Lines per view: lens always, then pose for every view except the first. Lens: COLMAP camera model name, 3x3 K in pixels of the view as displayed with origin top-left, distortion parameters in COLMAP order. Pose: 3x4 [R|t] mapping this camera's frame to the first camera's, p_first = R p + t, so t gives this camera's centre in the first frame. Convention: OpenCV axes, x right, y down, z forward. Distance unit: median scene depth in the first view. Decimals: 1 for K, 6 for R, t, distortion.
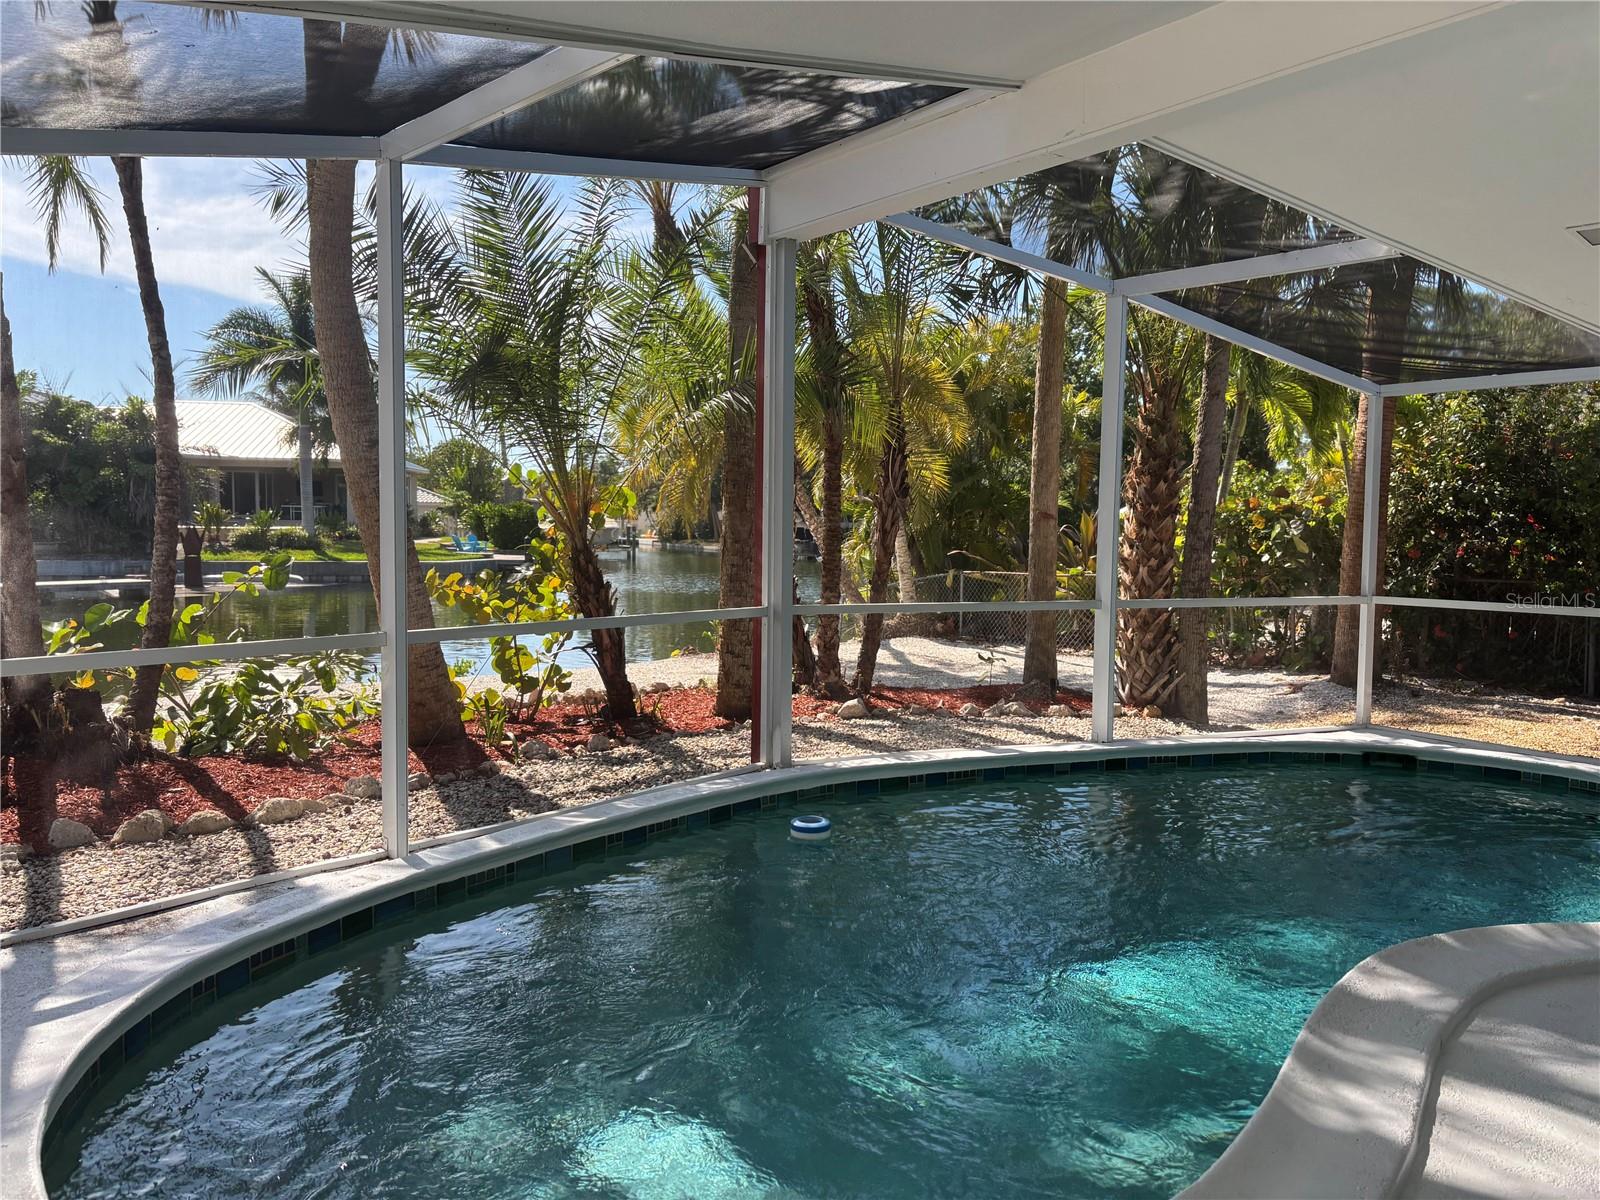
lens RADIAL K [[1199.9, 0, 801.8], [0, 1199.9, 601.9], [0, 0, 1]] dist [0.030183, -0.034425]
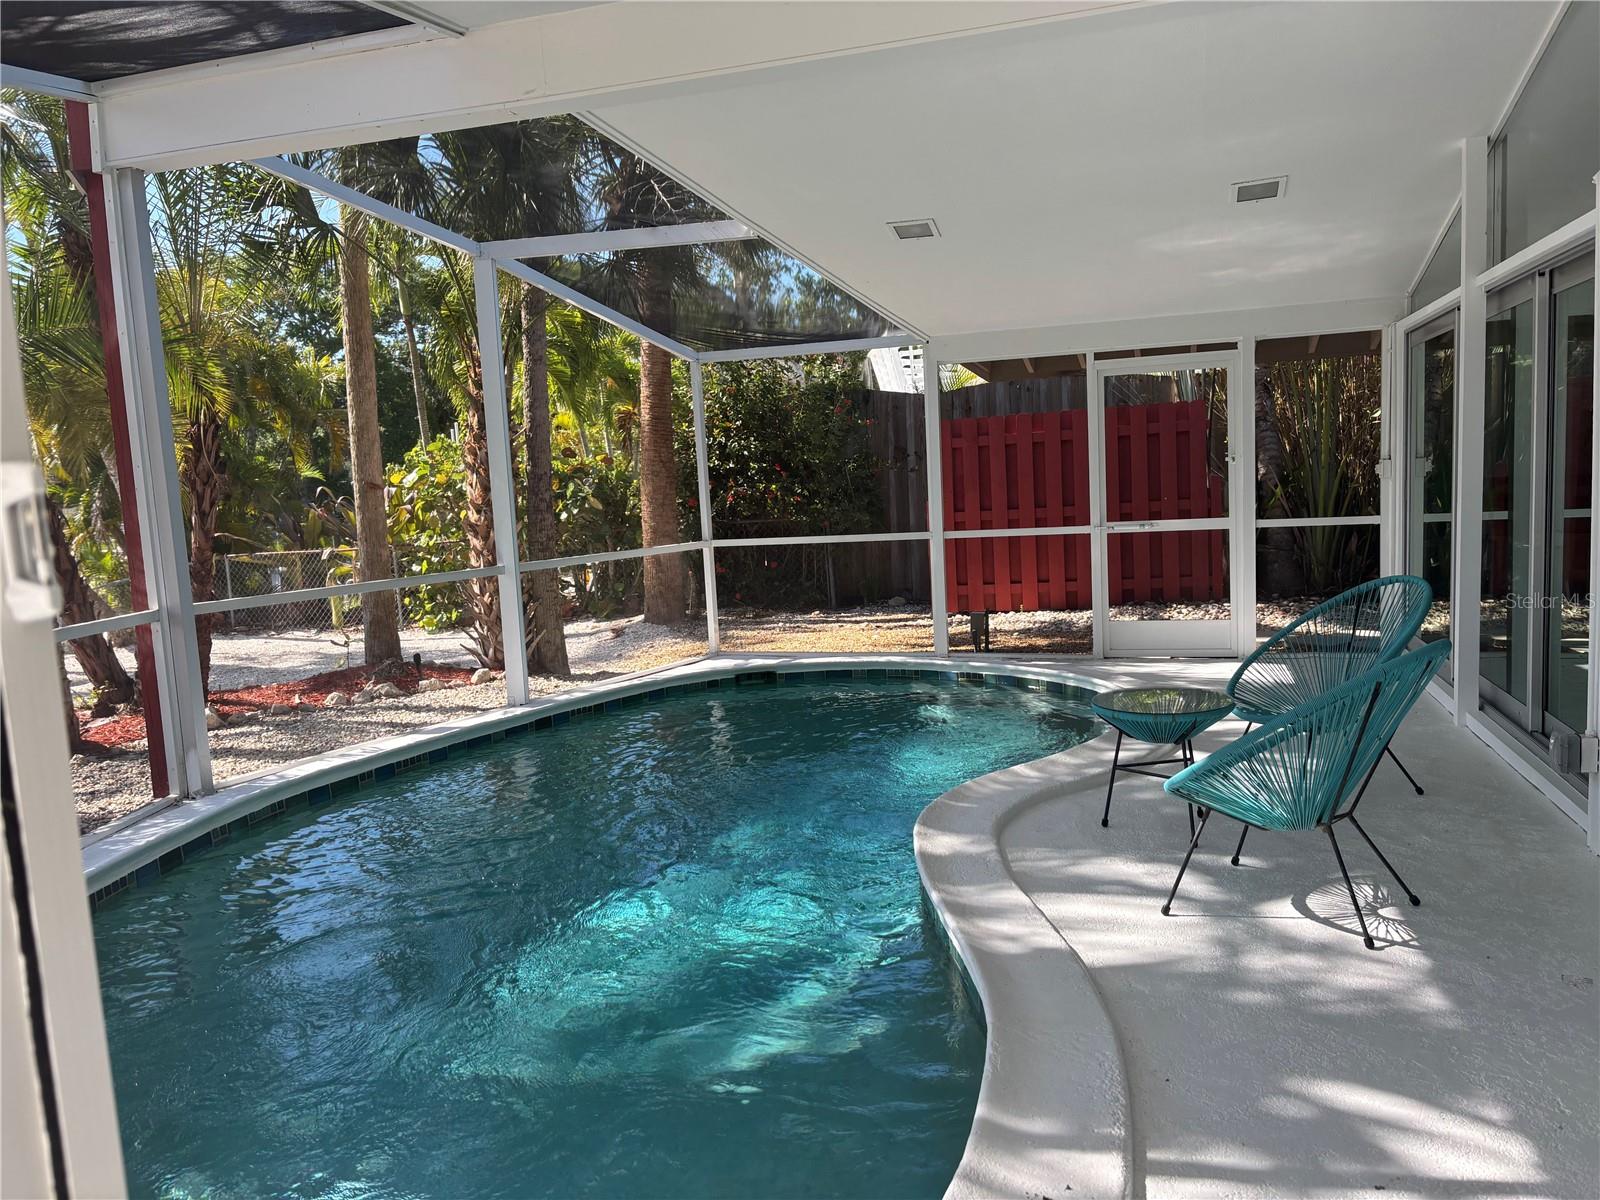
lens RADIAL K [[1199.9, 0, 795.1], [0, 1199.9, 604.4], [0, 0, 1]] dist [0.030183, -0.034425]
pose [[0.793970, -0.115717, 0.596843, -0.123676], [0.098528, 0.993232, 0.061500, -0.005128], [-0.599920, 0.009977, 0.799998, 0.041144]]
